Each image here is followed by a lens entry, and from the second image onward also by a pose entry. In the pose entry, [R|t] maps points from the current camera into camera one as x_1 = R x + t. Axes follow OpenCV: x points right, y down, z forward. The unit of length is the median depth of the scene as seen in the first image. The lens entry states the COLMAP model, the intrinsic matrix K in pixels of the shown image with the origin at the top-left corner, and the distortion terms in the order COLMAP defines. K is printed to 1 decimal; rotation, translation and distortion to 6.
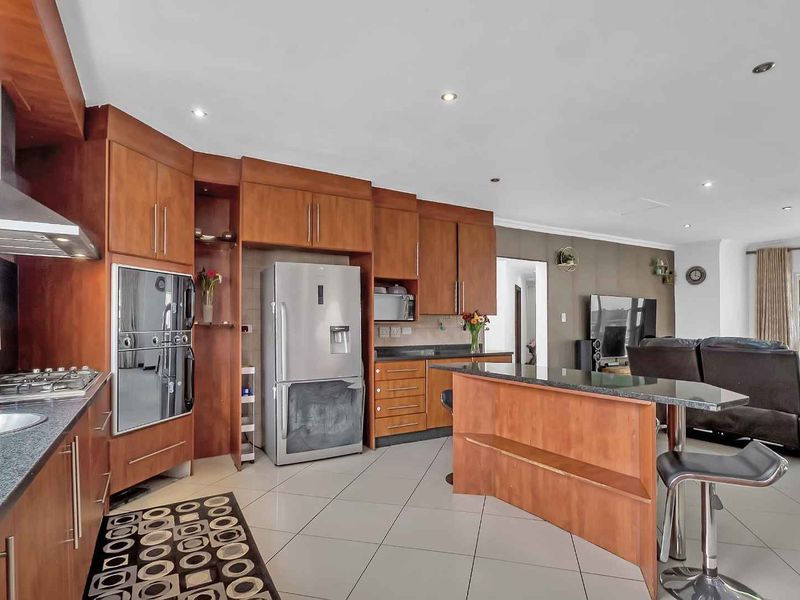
lens RADIAL K [[433.1, 0, 400.8], [0, 433.1, 320.2], [0, 0, 1]] dist [-0.000223, -0.000184]
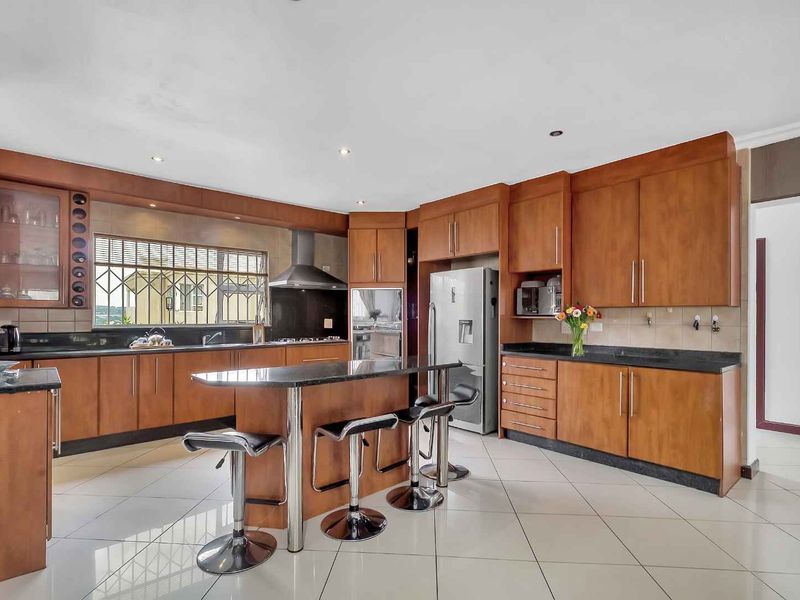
lens RADIAL K [[415.5, 0, 398.7], [0, 415.5, 311.9], [0, 0, 1]] dist [0.030686, -0.000157]
pose [[0.187802, -0.007838, -0.982176, 0.880901], [0.000595, 0.999969, -0.007866, 0.000863], [0.982207, 0.000893, 0.187800, 0.567282]]
